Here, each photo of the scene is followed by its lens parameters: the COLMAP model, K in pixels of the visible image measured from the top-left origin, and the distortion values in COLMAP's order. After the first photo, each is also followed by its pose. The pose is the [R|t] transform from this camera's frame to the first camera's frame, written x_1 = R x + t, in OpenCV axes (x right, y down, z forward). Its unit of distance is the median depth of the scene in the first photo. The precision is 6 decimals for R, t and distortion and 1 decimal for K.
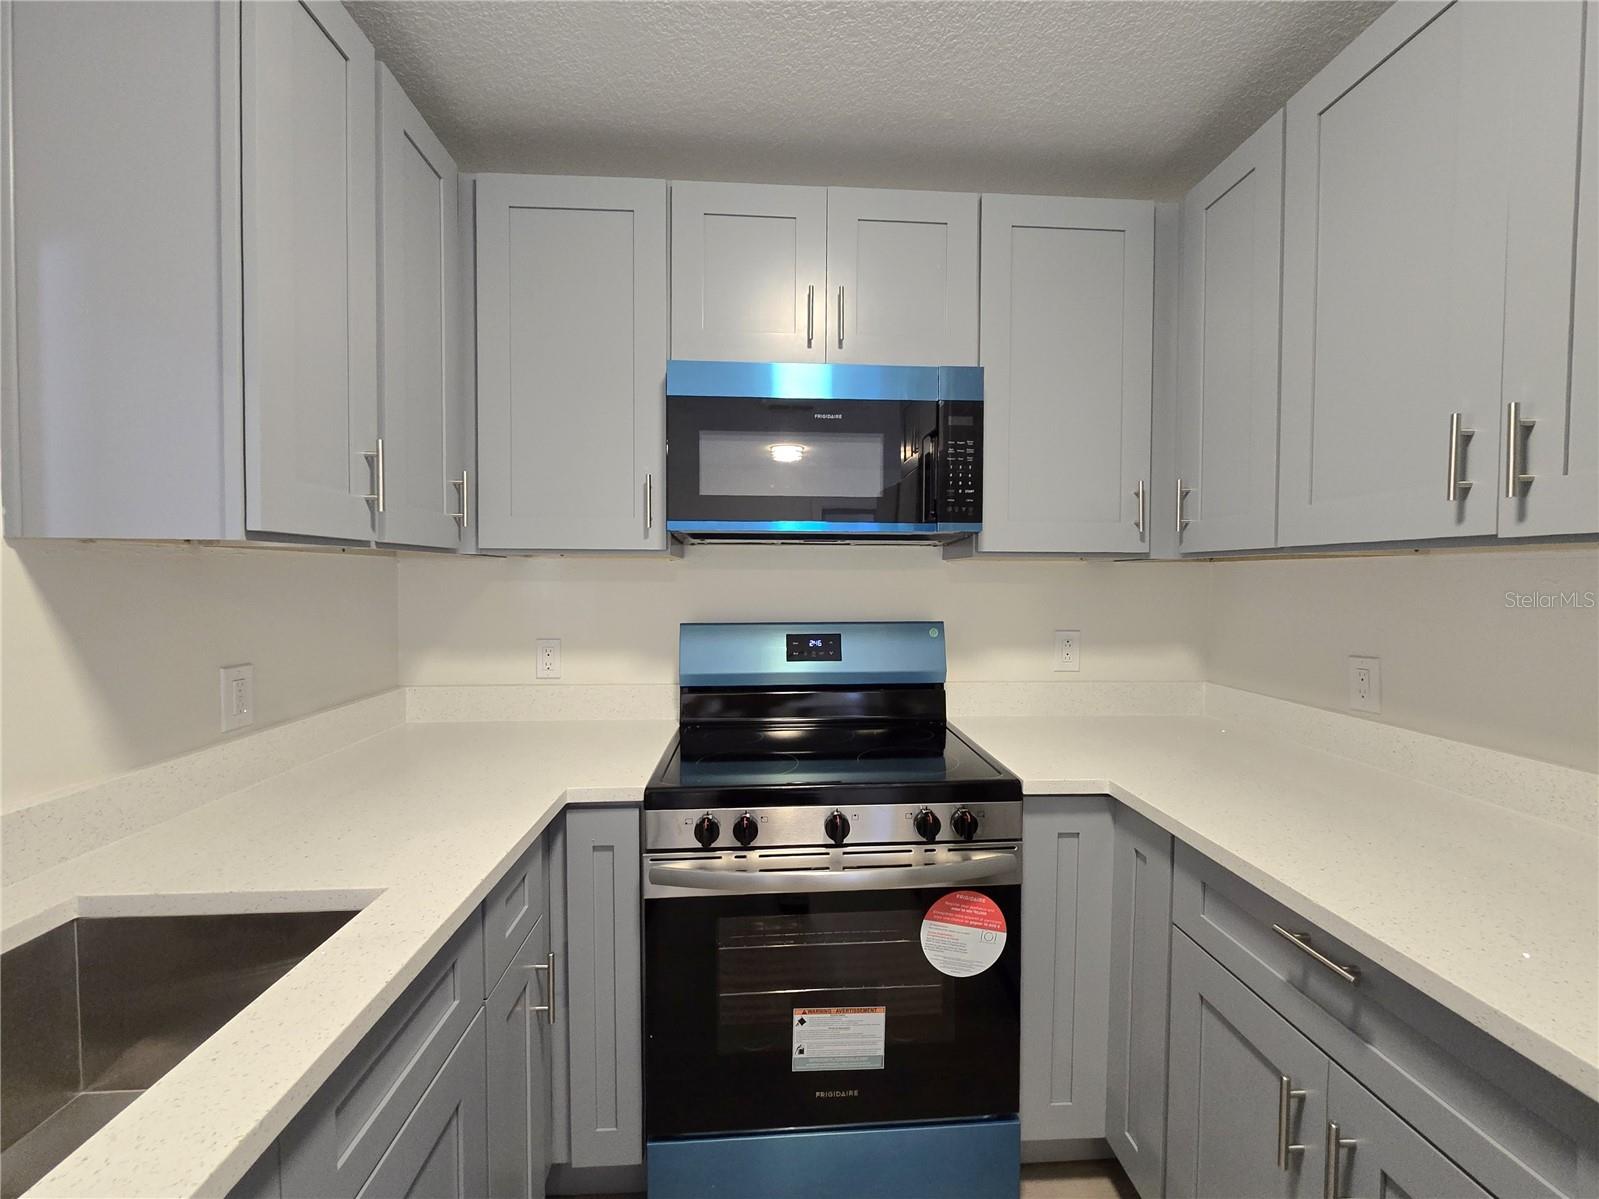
lens RADIAL K [[676.1, 0, 807.7], [0, 676.1, 595.2], [0, 0, 1]] dist [-0.000652, -0.000204]
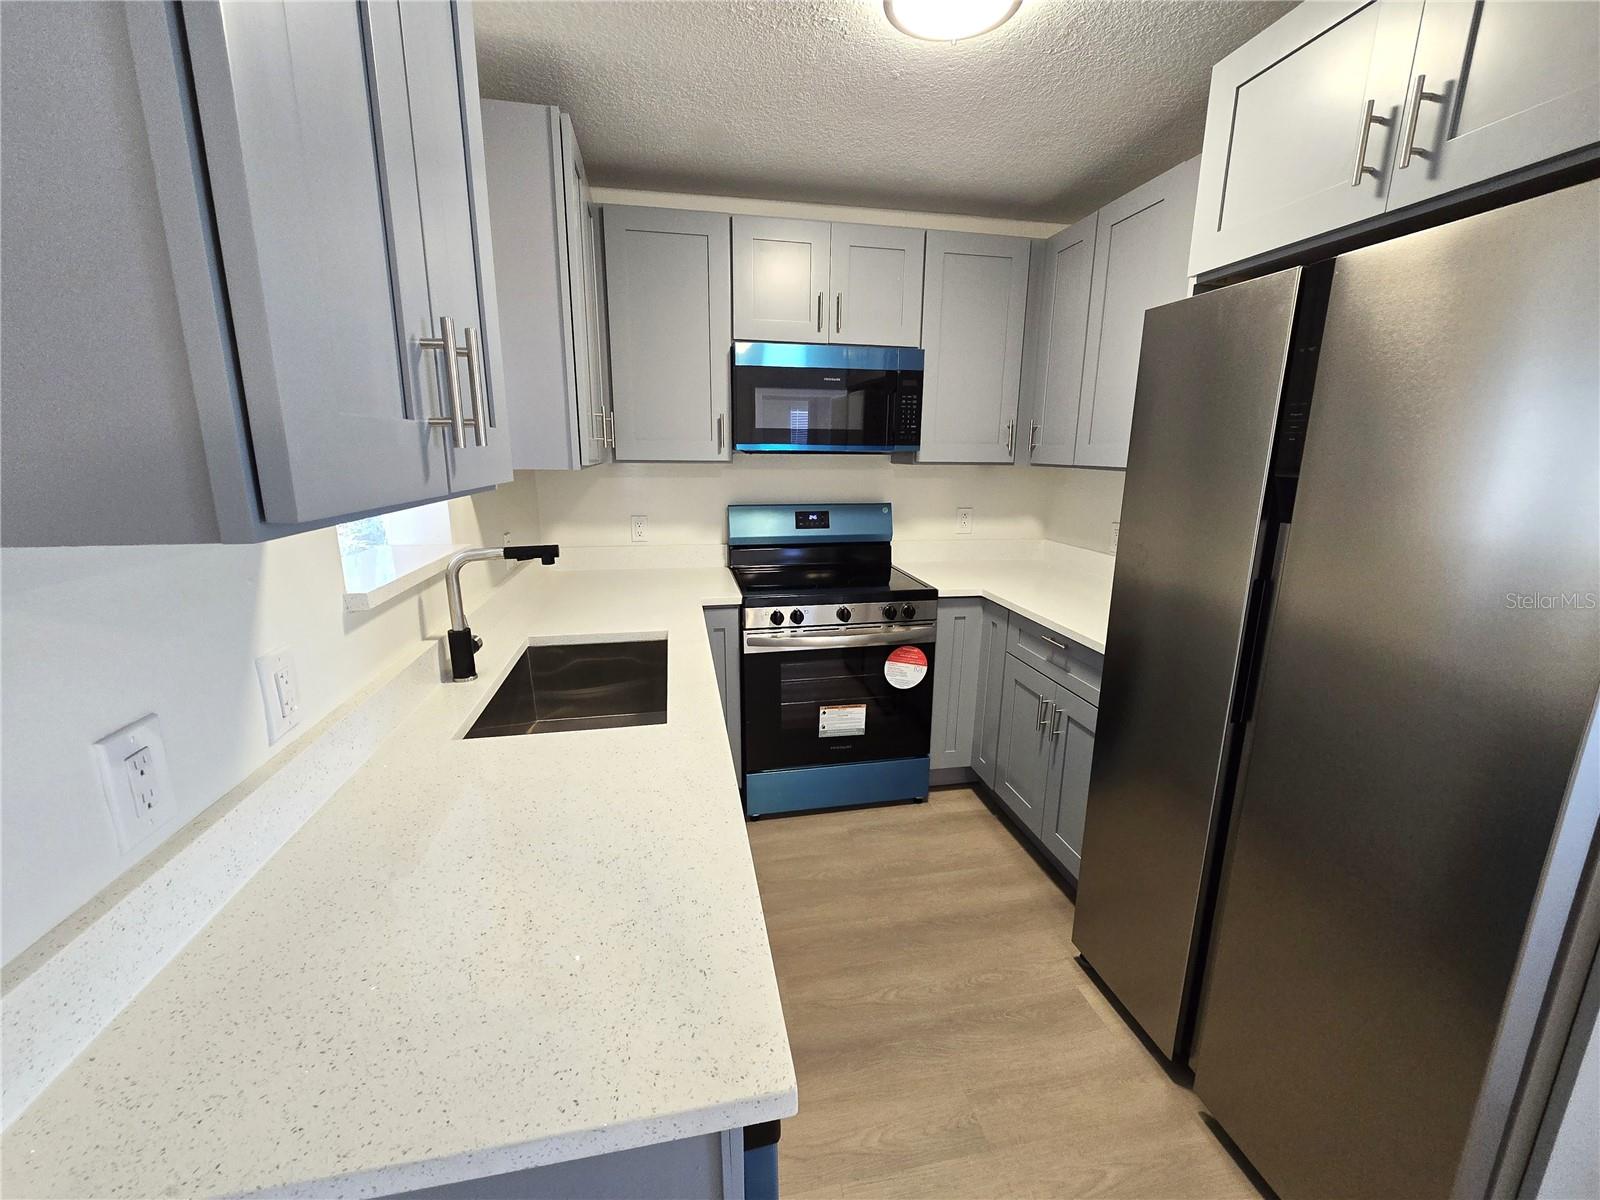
lens RADIAL K [[654.5, 0, 807.3], [0, 654.5, 596.3], [0, 0, 1]] dist [0.000282, -0.000287]
pose [[0.991390, -0.022891, 0.128926, -0.272791], [-0.002727, 0.980778, 0.195108, -0.062932], [-0.130914, -0.193780, 0.972271, -0.712519]]
